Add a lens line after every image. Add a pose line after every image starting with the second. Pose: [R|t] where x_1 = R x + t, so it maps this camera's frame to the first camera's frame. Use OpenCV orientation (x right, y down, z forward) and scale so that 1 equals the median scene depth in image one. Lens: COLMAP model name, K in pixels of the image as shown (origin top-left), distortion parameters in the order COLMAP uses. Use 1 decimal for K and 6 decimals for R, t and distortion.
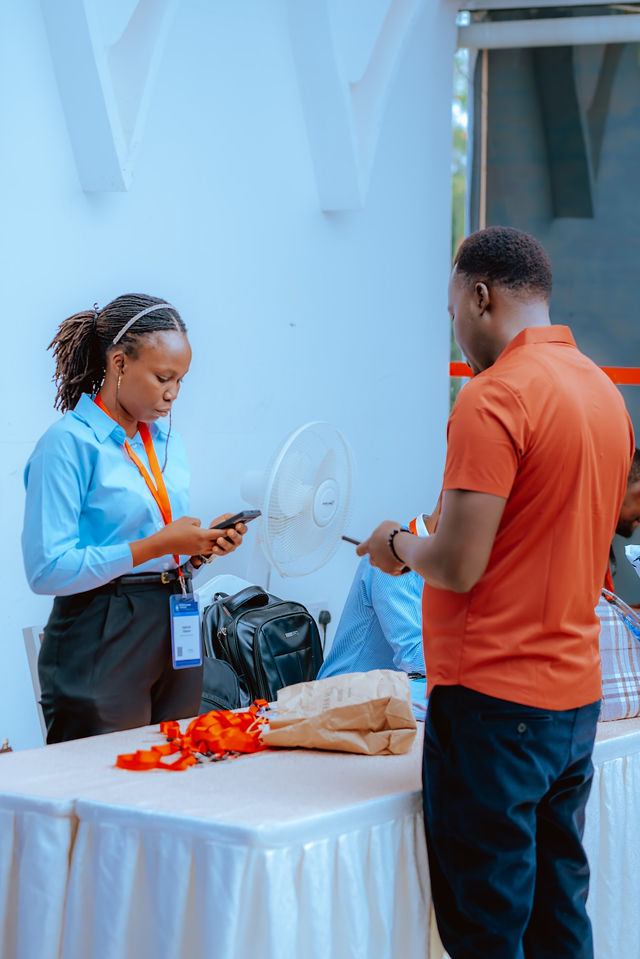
lens RADIAL K [[2634.1, 0, 320.0], [0, 2634.1, 479.5], [0, 0, 1]] dist [-0.125816, 5.585098]
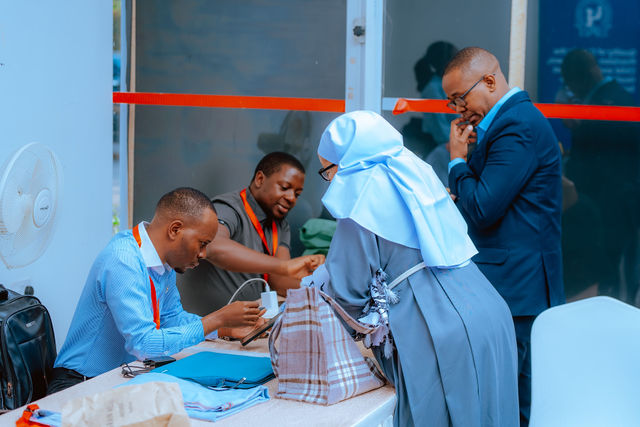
lens RADIAL K [[1757.9, 0, 320.0], [0, 1757.9, 213.5], [0, 0, 1]] dist [-0.125816, 5.585098]
pose [[0.981679, -0.026788, 0.188652, -0.034366], [0.021767, 0.999353, 0.028635, -0.012988], [-0.189297, -0.024004, 0.981626, 0.203682]]
